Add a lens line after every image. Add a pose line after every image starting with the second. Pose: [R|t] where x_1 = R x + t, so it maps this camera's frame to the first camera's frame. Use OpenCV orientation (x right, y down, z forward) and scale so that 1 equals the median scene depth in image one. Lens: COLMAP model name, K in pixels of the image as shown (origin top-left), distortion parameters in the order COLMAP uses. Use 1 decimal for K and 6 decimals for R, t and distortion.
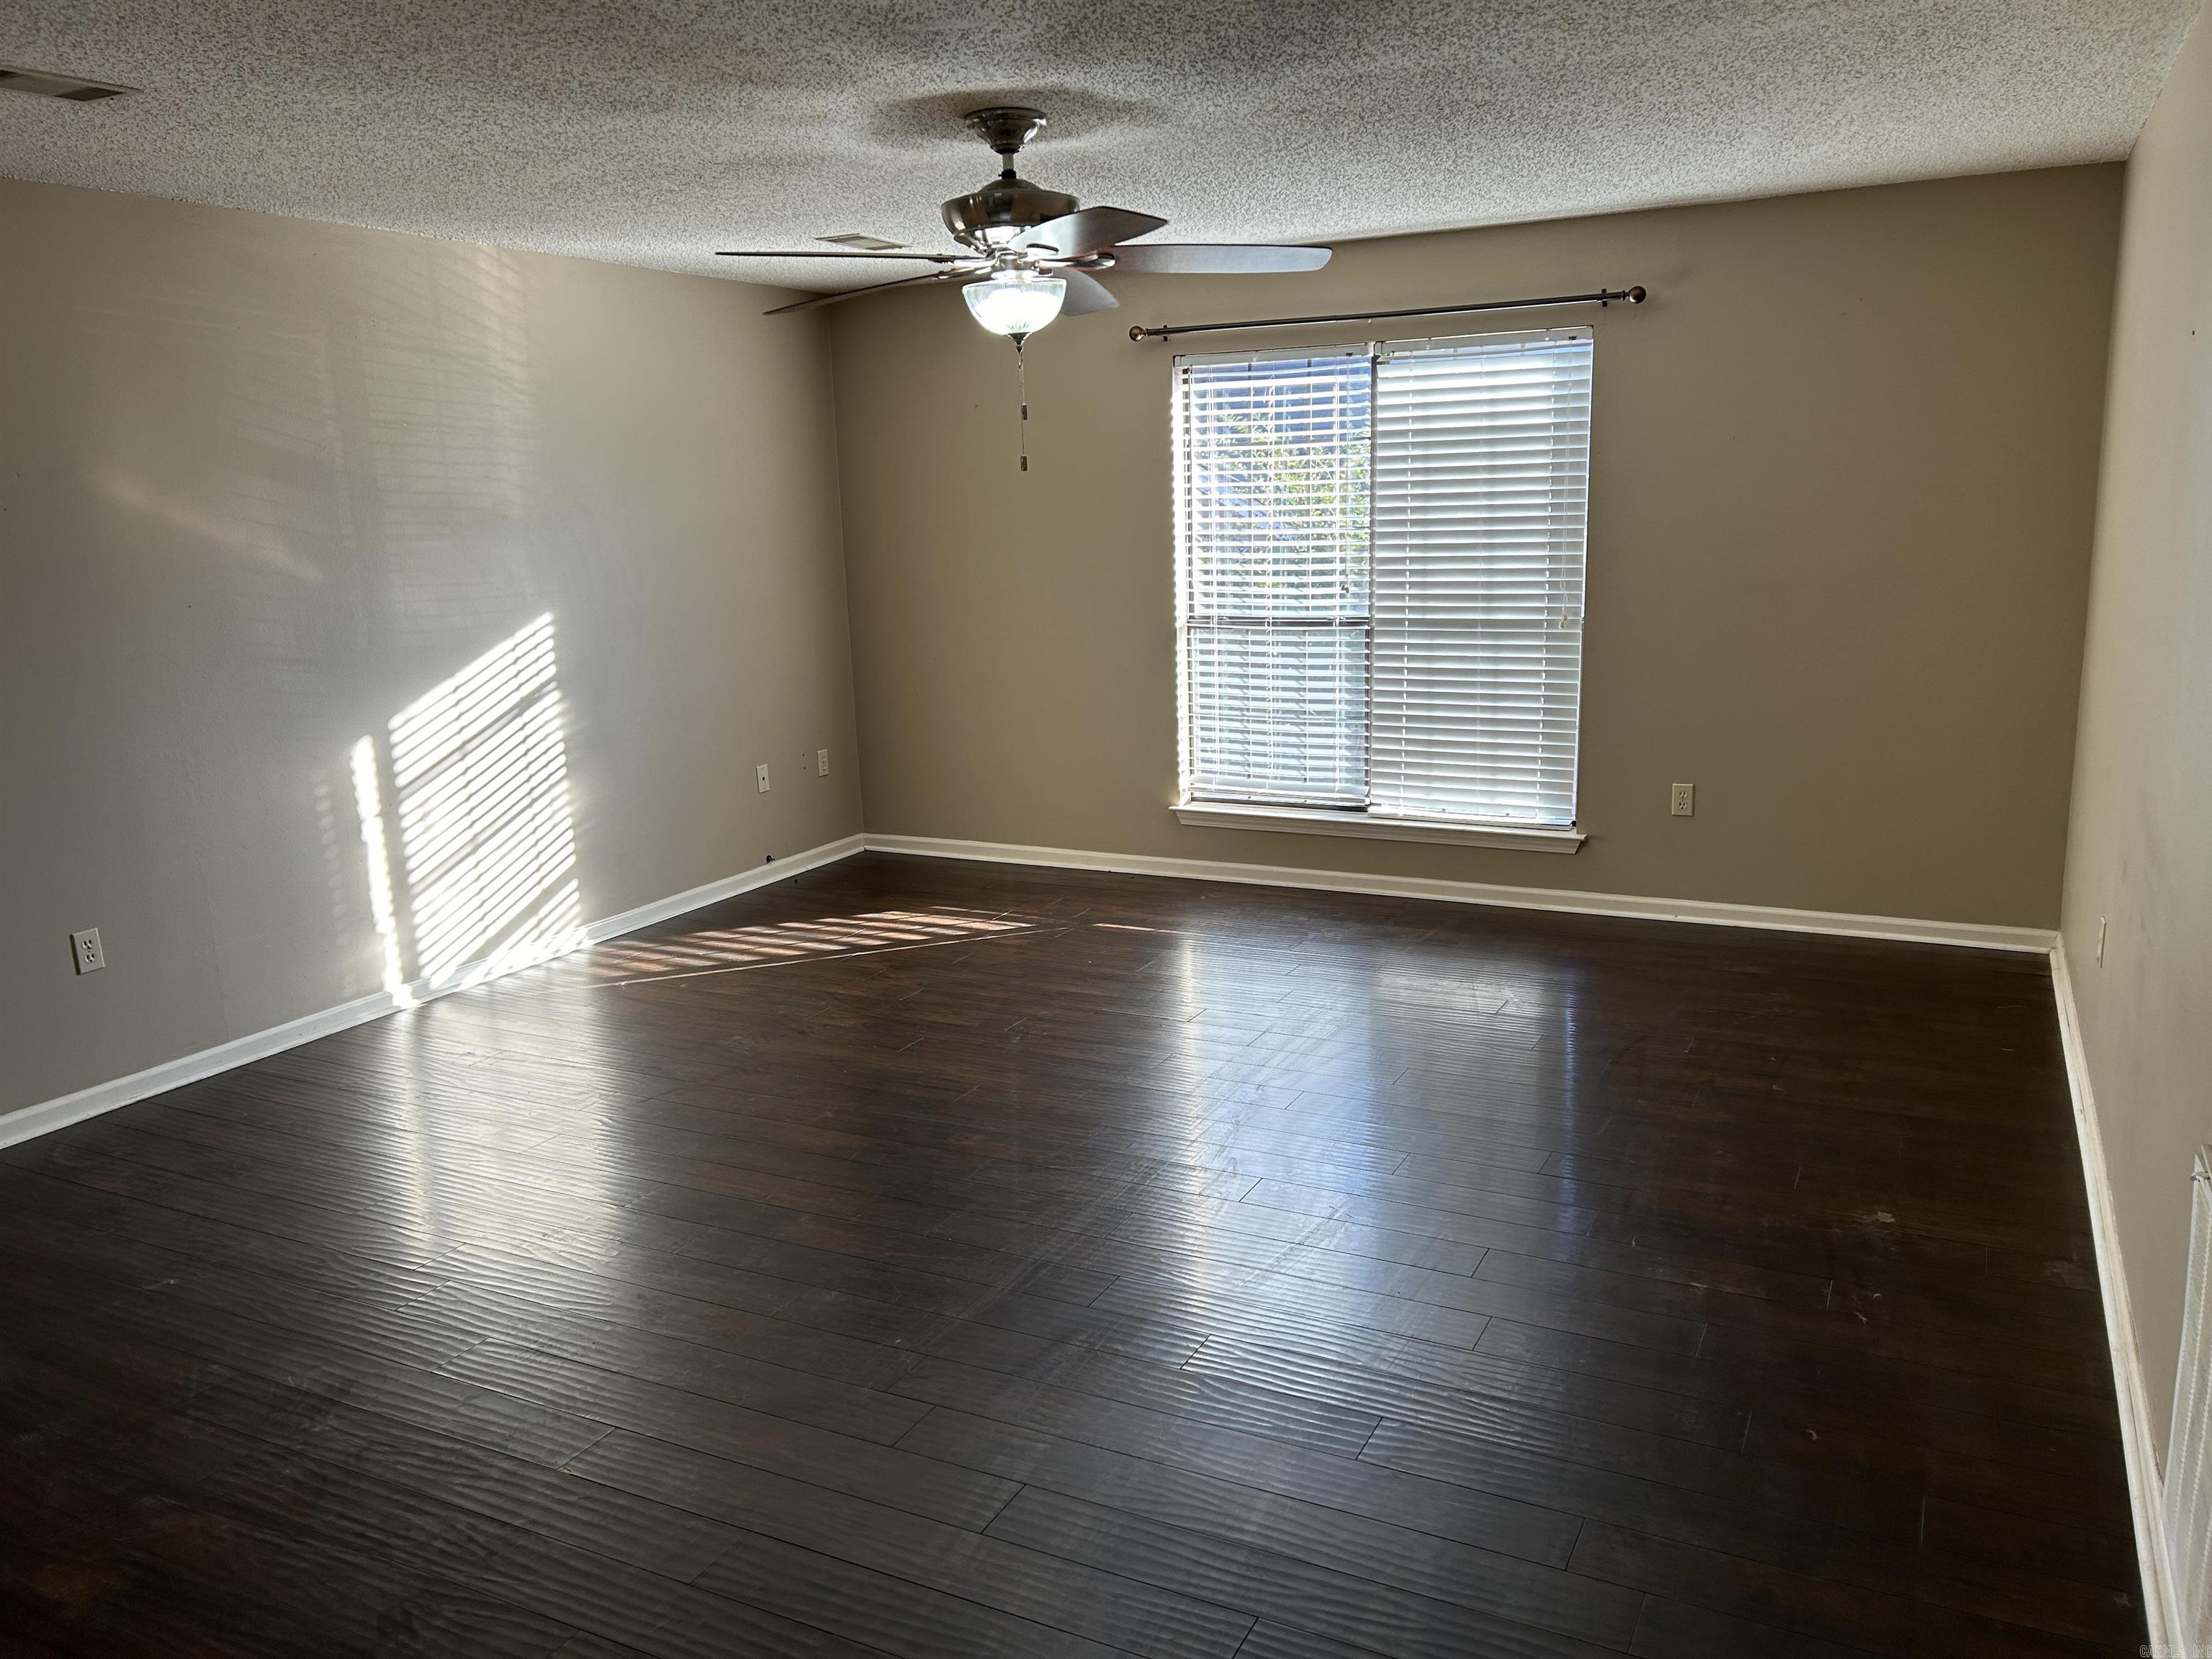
lens RADIAL K [[1683.5, 0, 1106.0], [0, 1683.5, 829.5], [0, 0, 1]] dist [0.204603, -0.545349]
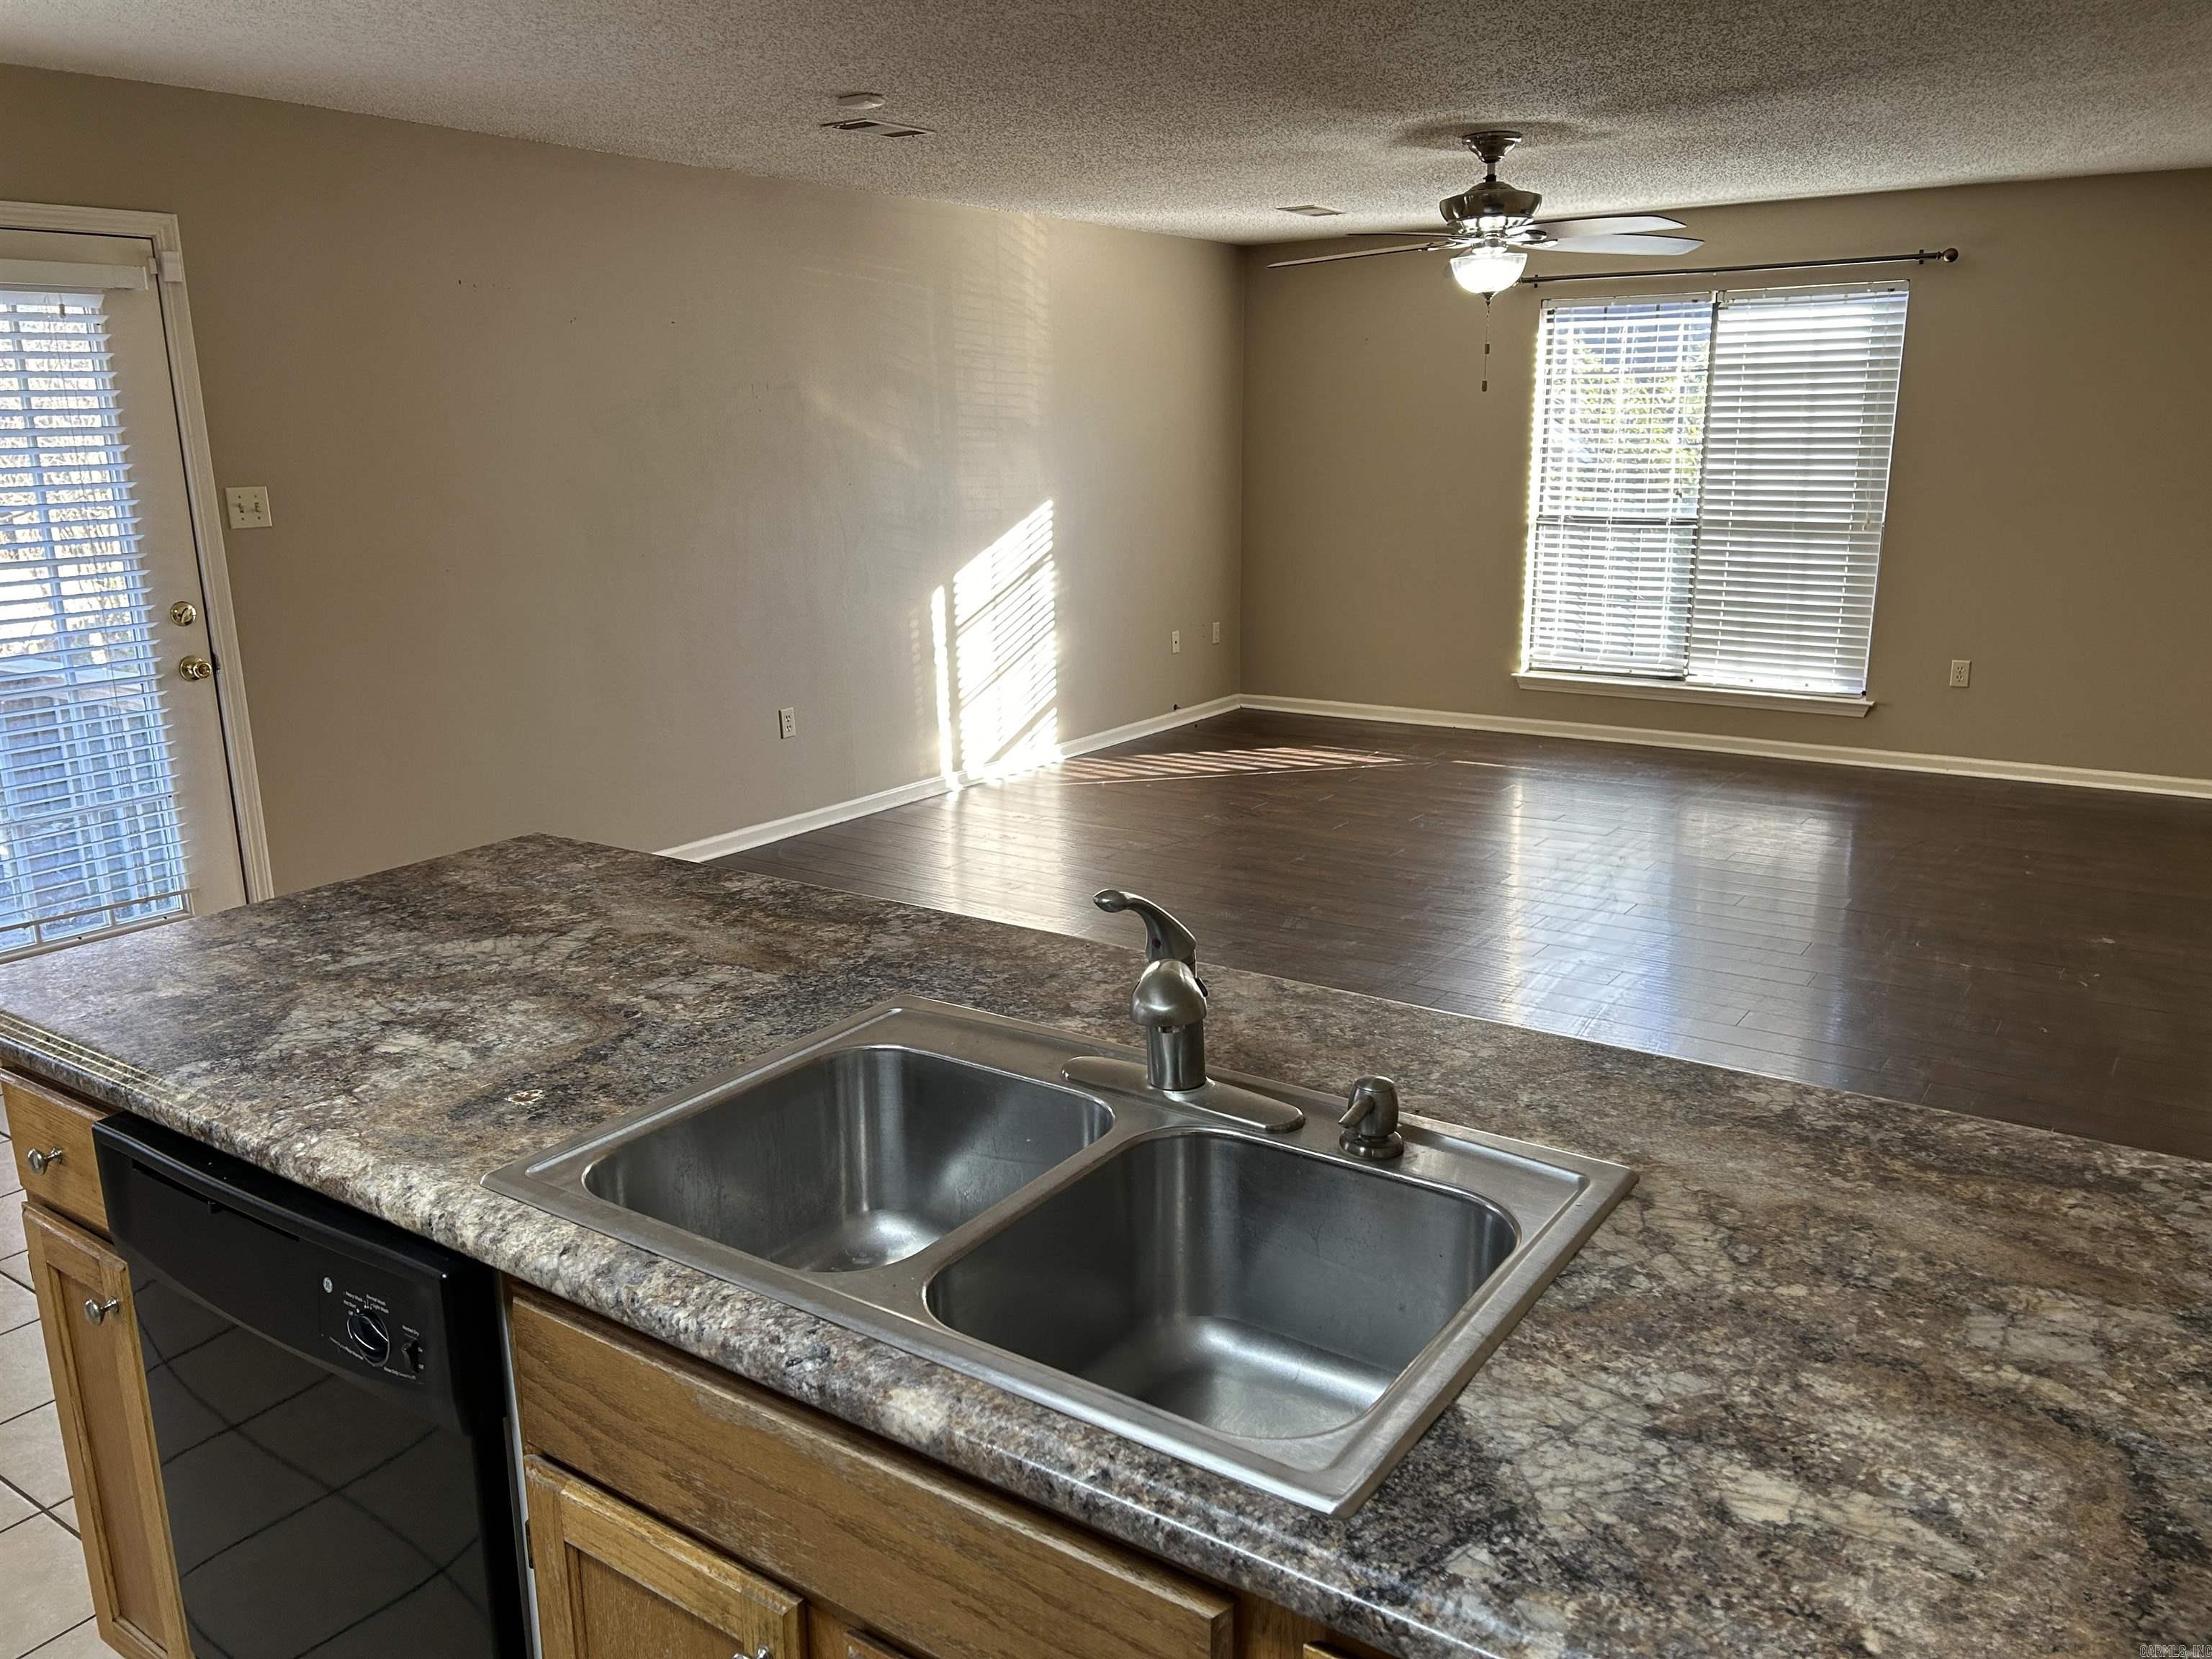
lens RADIAL K [[1677.4, 0, 1117.9], [0, 1677.4, 826.2], [0, 0, 1]] dist [0.107900, -0.180630]
pose [[0.992191, 0.047336, -0.115392, -0.108102], [-0.042473, 0.998117, 0.044246, 0.059746], [0.117269, -0.038999, 0.992334, -0.267699]]
